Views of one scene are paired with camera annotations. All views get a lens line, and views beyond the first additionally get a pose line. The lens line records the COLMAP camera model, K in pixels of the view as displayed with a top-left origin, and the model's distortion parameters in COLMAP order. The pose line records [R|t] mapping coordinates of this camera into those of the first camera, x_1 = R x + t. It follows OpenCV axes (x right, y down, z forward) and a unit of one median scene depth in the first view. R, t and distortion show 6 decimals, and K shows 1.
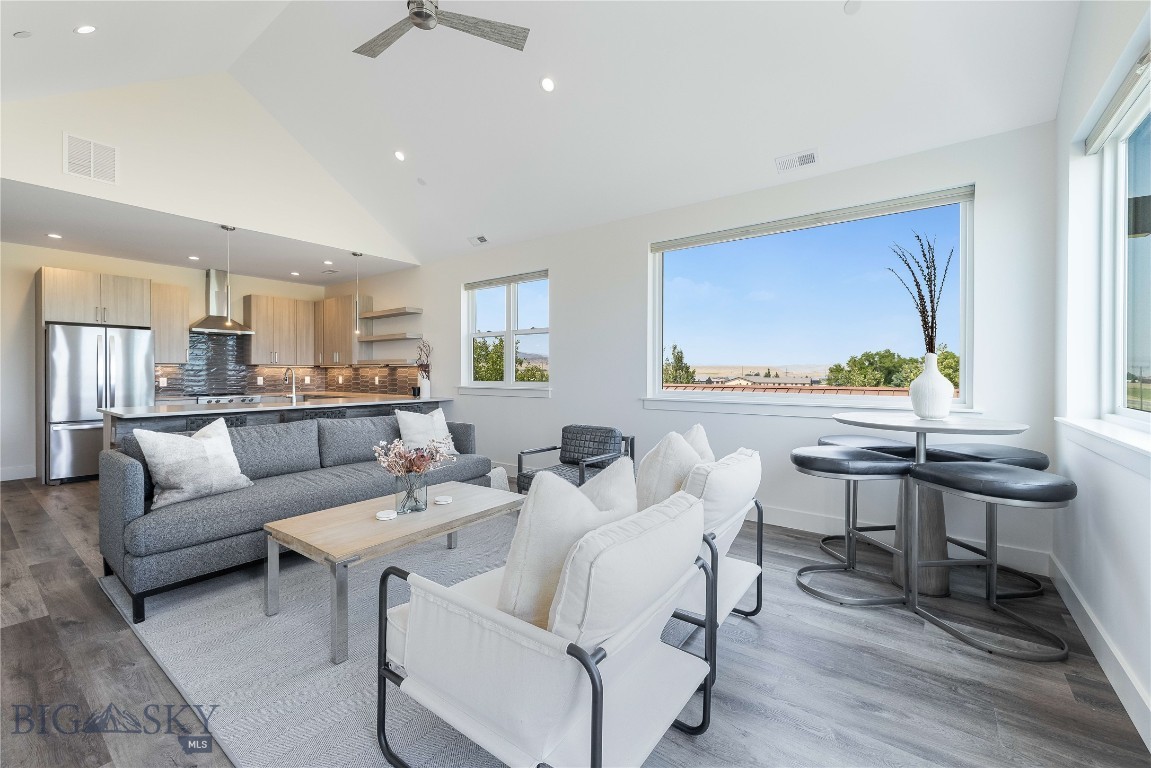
lens RADIAL K [[477.0, 0, 563.8], [0, 477.0, 377.5], [0, 0, 1]] dist [0.003473, 0.000249]
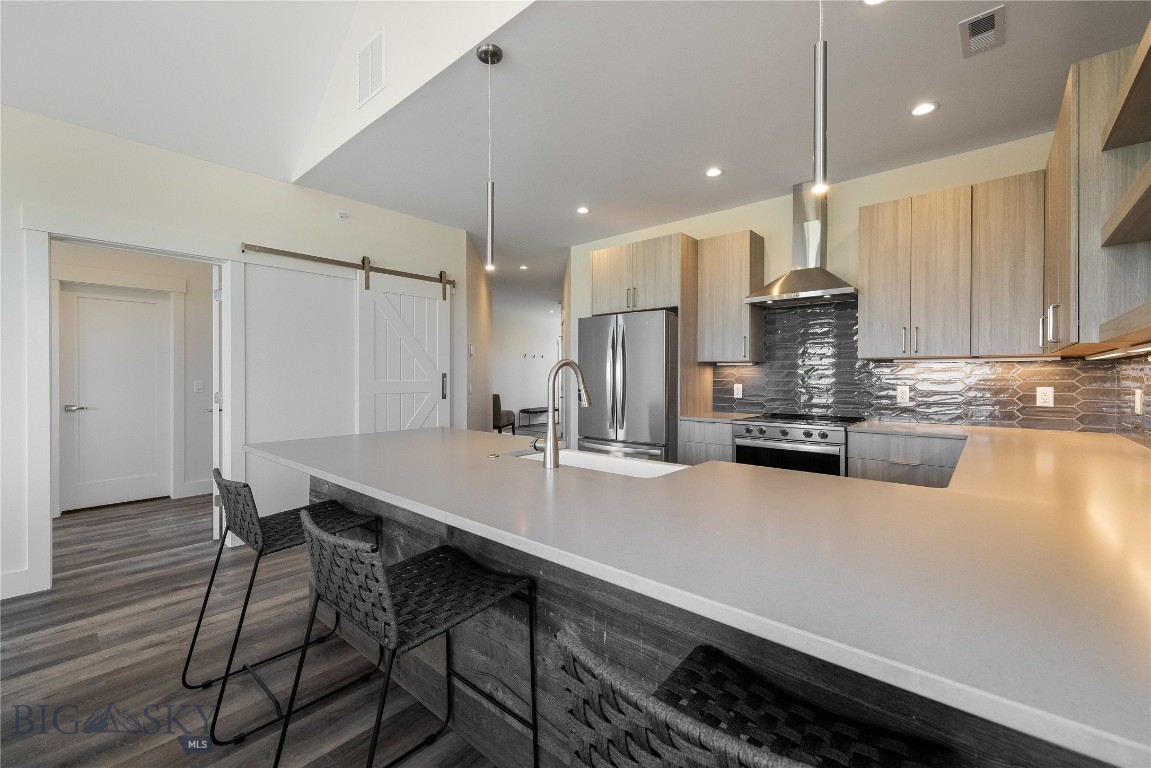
lens RADIAL K [[477.0, 0, 563.8], [0, 477.0, 377.5], [0, 0, 1]] dist [0.003473, 0.000249]
pose [[-0.055994, 0.000933, -0.998431, -0.171107], [-0.013752, 0.999904, 0.001706, -0.005542], [0.998336, 0.013826, -0.055976, 0.724937]]
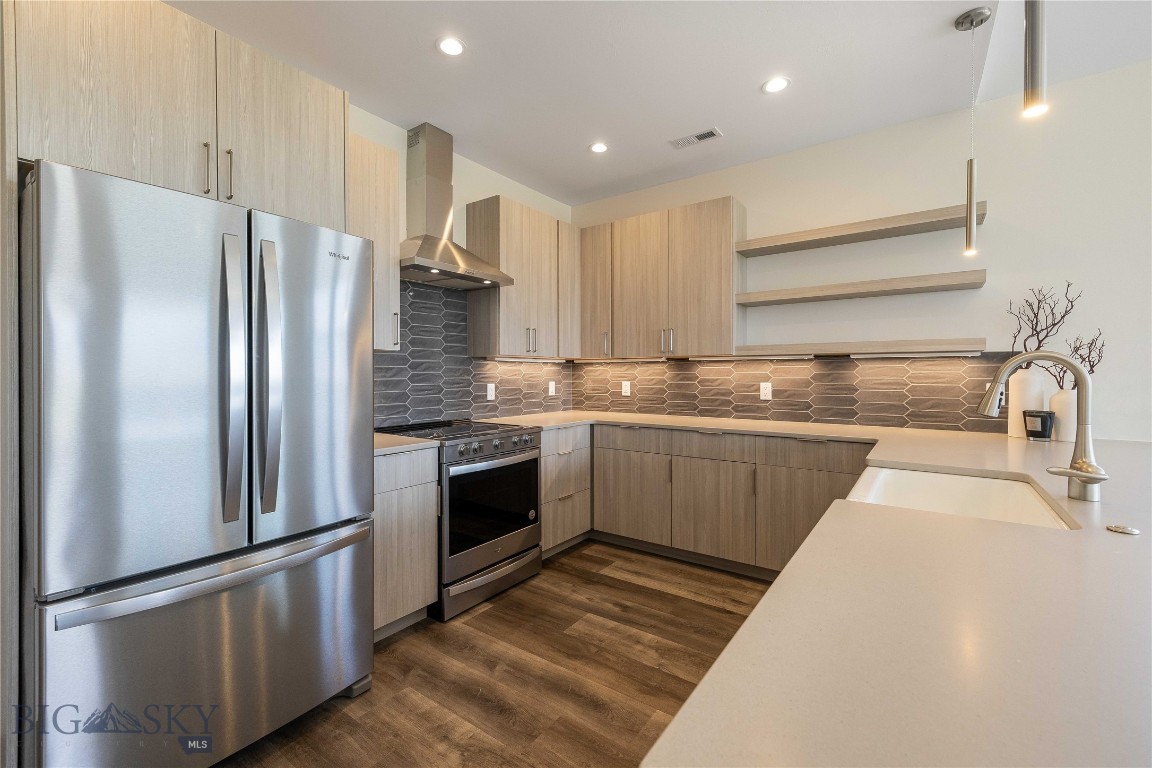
lens RADIAL K [[492.3, 0, 574.4], [0, 492.3, 376.8], [0, 0, 1]] dist [0.003715, 0.000262]
pose [[0.999557, -0.002912, 0.029604, -0.583340], [0.003026, 0.999988, -0.003807, -0.005541], [-0.029592, 0.003895, 0.999554, 0.534987]]
